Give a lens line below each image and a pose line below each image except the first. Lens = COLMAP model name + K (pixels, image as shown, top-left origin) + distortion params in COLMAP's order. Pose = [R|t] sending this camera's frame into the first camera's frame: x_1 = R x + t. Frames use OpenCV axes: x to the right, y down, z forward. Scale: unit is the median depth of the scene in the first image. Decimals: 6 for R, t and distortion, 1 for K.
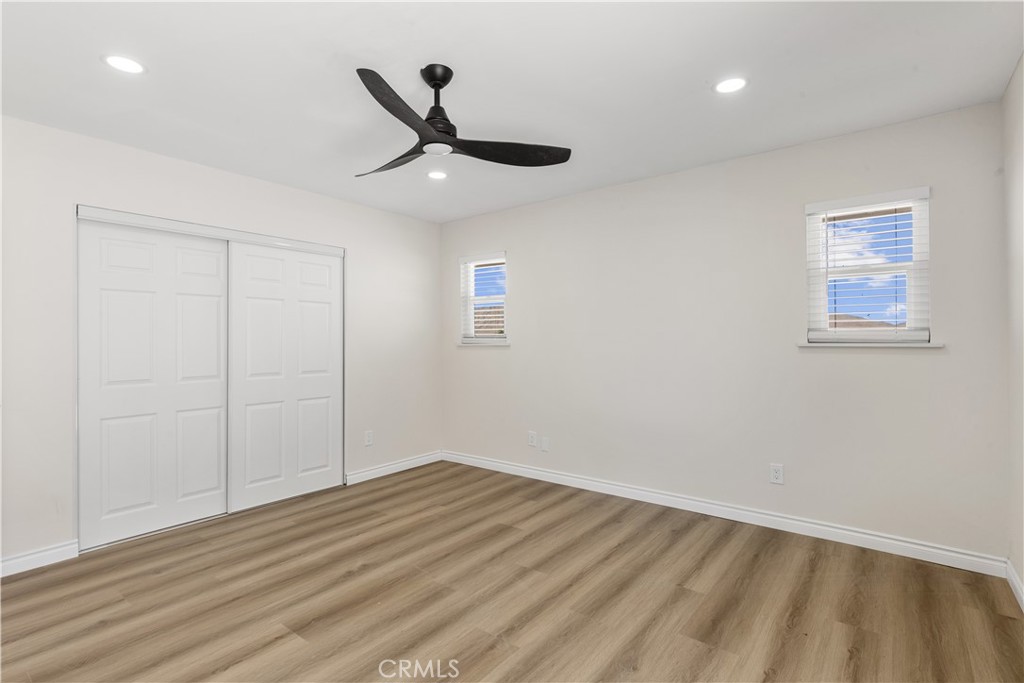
lens RADIAL K [[502.6, 0, 502.0], [0, 502.6, 341.8], [0, 0, 1]] dist [0.004792, 0.000201]
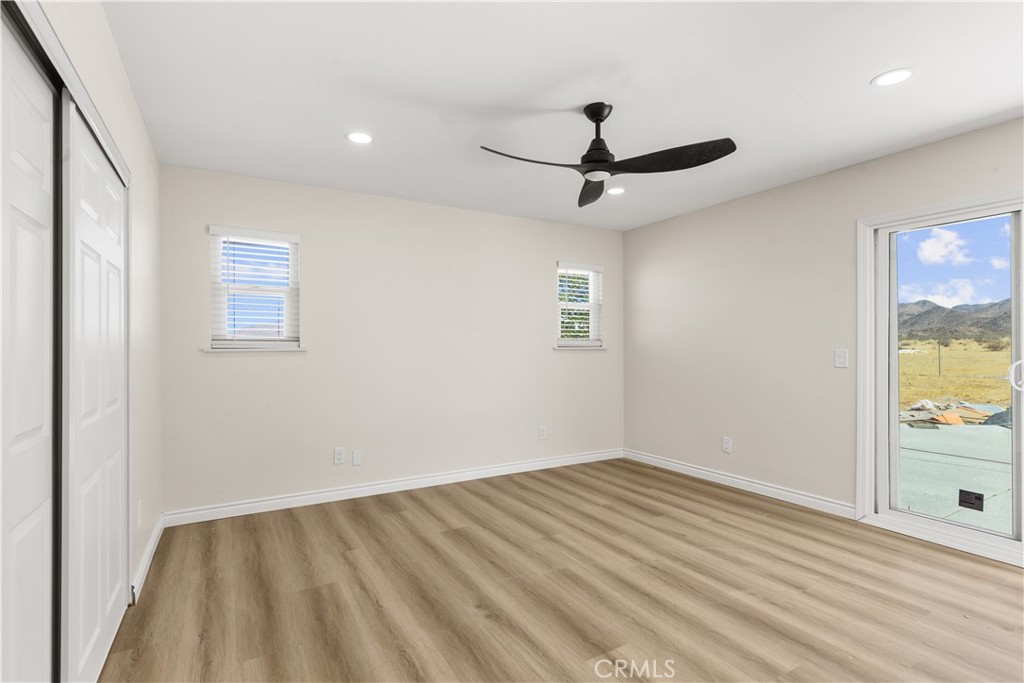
lens RADIAL K [[502.6, 0, 502.0], [0, 502.6, 341.8], [0, 0, 1]] dist [0.004792, 0.000201]
pose [[0.349335, 0.013954, 0.936894, -1.005341], [0.004054, 0.999857, -0.016403, 0.011908], [-0.936989, 0.009528, 0.349228, 0.628112]]
